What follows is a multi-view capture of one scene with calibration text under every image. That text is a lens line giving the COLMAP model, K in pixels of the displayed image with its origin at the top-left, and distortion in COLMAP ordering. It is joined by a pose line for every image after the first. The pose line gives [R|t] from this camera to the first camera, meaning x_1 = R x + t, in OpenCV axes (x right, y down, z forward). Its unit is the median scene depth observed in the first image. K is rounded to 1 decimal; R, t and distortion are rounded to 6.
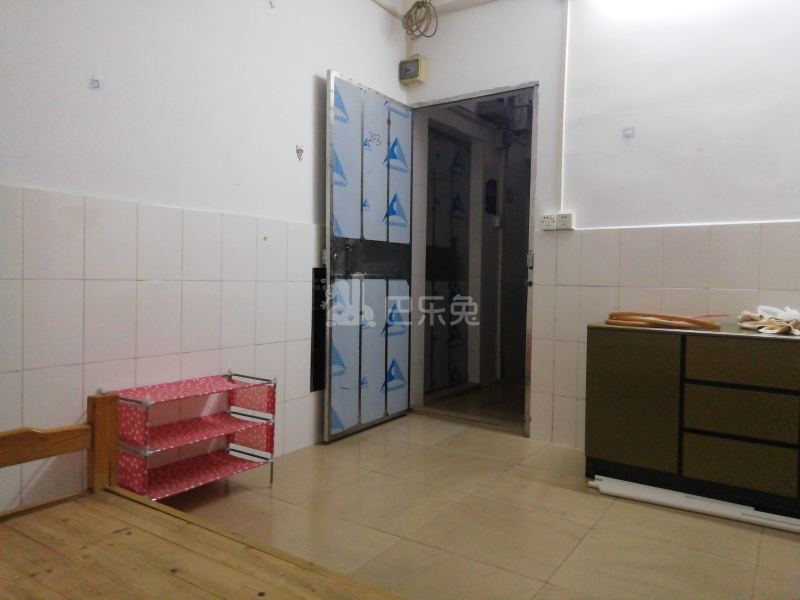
lens RADIAL K [[578.4, 0, 395.5], [0, 578.4, 298.1], [0, 0, 1]] dist [0.001608, -0.007917]
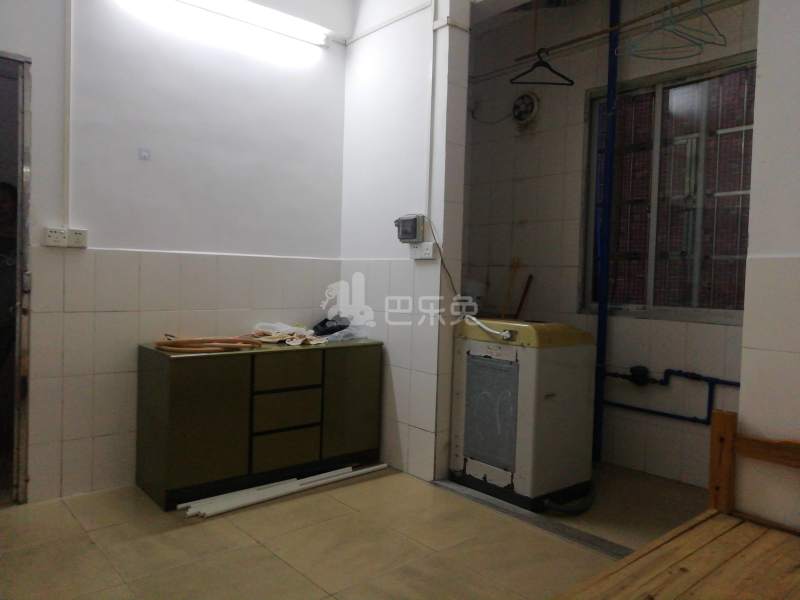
lens RADIAL K [[578.4, 0, 399.4], [0, 578.4, 298.7], [0, 0, 1]] dist [0.001608, -0.007917]
pose [[0.249168, -0.044178, 0.967452, -0.527898], [0.011542, 0.999024, 0.042647, -0.091534], [-0.968391, 0.000540, 0.249435, 0.394134]]
